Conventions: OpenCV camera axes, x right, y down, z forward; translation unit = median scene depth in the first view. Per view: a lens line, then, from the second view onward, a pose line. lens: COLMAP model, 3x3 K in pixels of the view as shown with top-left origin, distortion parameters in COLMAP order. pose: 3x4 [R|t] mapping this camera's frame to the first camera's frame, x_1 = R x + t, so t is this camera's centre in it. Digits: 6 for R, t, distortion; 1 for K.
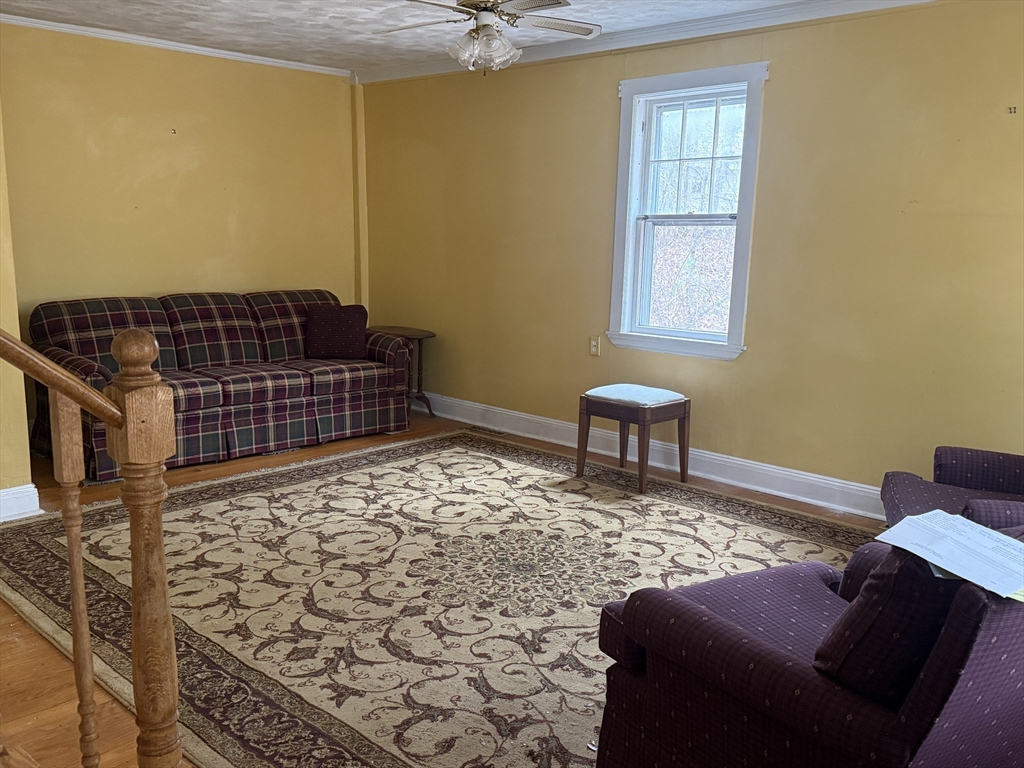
lens RADIAL K [[910.4, 0, 512.0], [0, 910.4, 384.0], [0, 0, 1]] dist [0.075408, -0.006898]
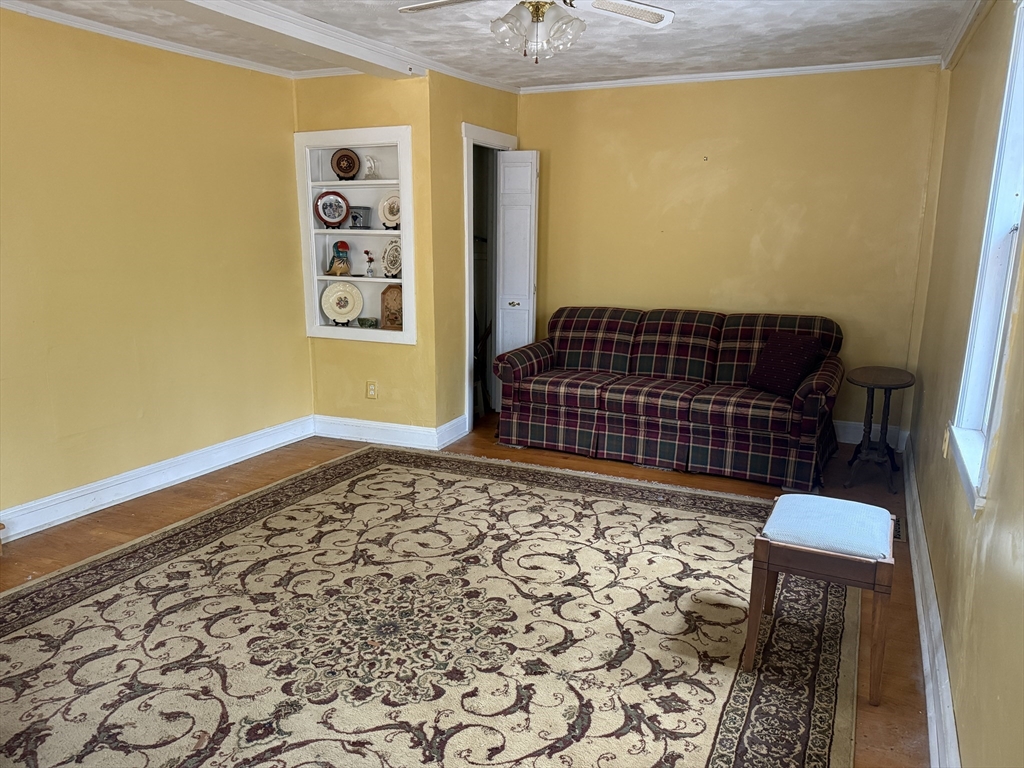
lens RADIAL K [[750.0, 0, 512.0], [0, 750.0, 384.0], [0, 0, 1]] dist [0.125854, -0.226383]
pose [[0.327220, 0.173044, -0.928969, 0.585200], [-0.163116, 0.978676, 0.124847, -0.122152], [0.930763, 0.110677, 0.348468, 0.686489]]
